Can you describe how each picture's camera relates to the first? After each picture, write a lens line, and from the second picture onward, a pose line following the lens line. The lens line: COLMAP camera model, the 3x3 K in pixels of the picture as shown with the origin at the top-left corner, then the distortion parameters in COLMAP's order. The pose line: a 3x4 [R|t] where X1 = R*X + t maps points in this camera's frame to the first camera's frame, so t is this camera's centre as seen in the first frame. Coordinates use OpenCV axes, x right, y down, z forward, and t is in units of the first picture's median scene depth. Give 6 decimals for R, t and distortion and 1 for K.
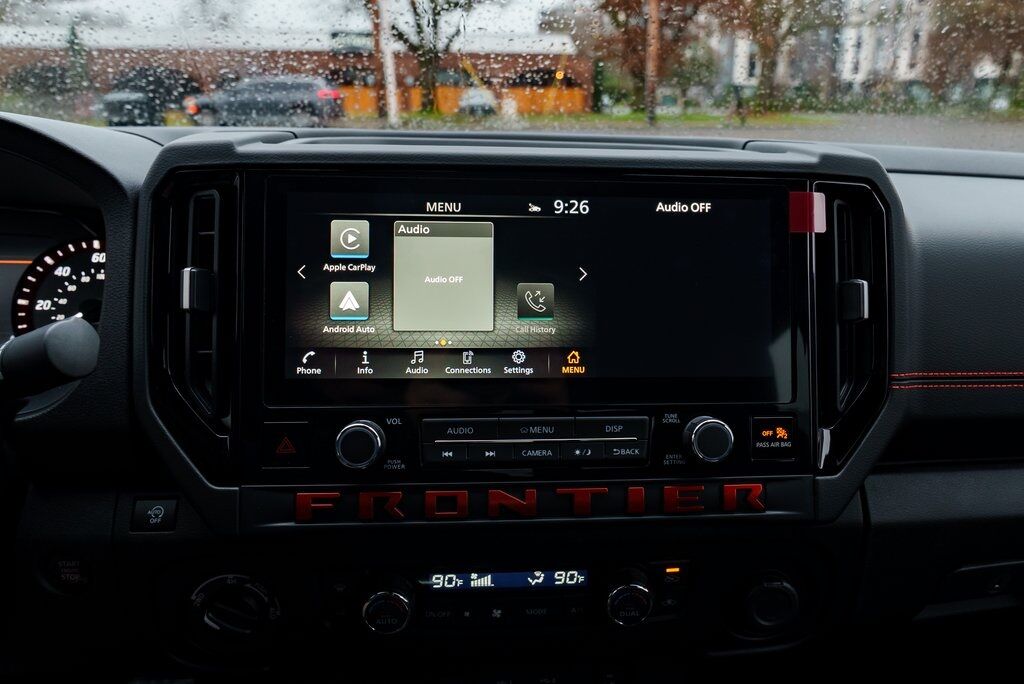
lens RADIAL K [[761.9, 0, 552.2], [0, 761.9, 339.5], [0, 0, 1]] dist [-0.005687, -0.001783]
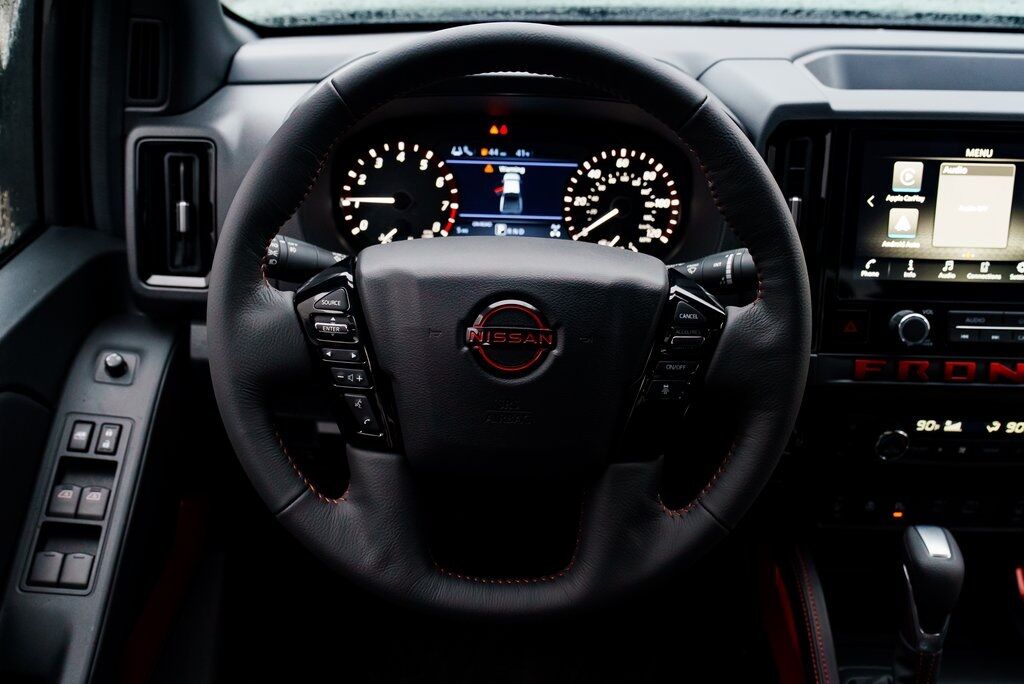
lens RADIAL K [[1002.2, 0, 509.8], [0, 1002.2, 355.2], [0, 0, 1]] dist [0.001207, 0.013860]
pose [[0.996373, 0.040109, -0.075050, -0.758141], [-0.023202, 0.976584, 0.213882, -0.172735], [0.081871, -0.211365, 0.973972, -0.785222]]
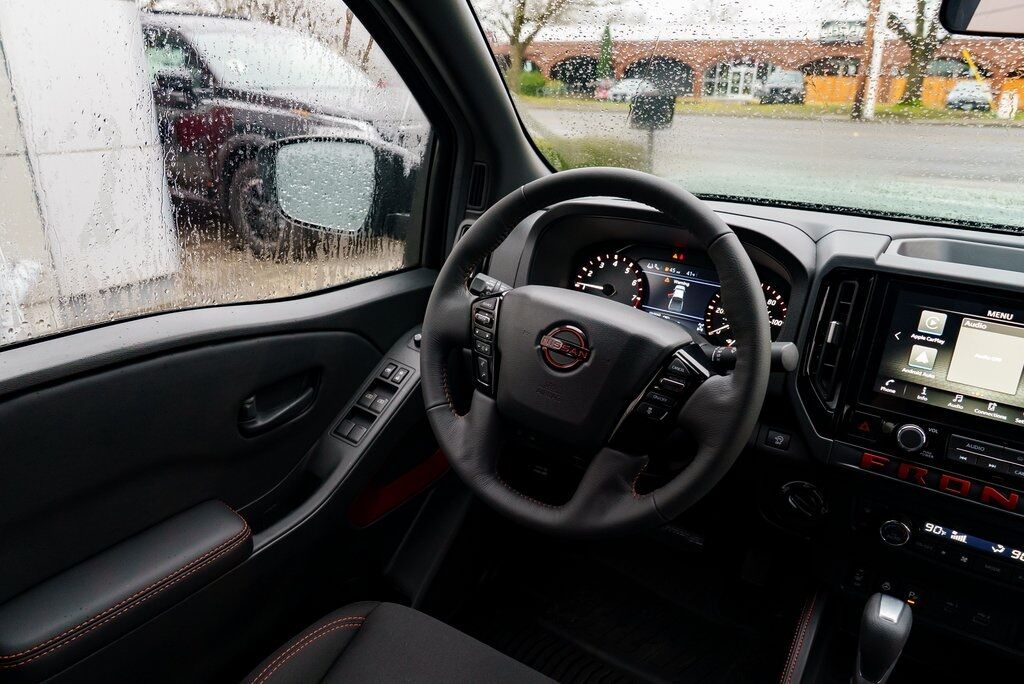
lens RADIAL K [[690.0, 0, 511.9], [0, 690.0, 348.1], [0, 0, 1]] dist [-0.032199, 0.019735]
pose [[0.795048, 0.229477, -0.561461, -0.128115], [-0.193561, 0.973259, 0.123696, -0.076576], [0.574833, 0.010333, 0.818206, -0.772879]]
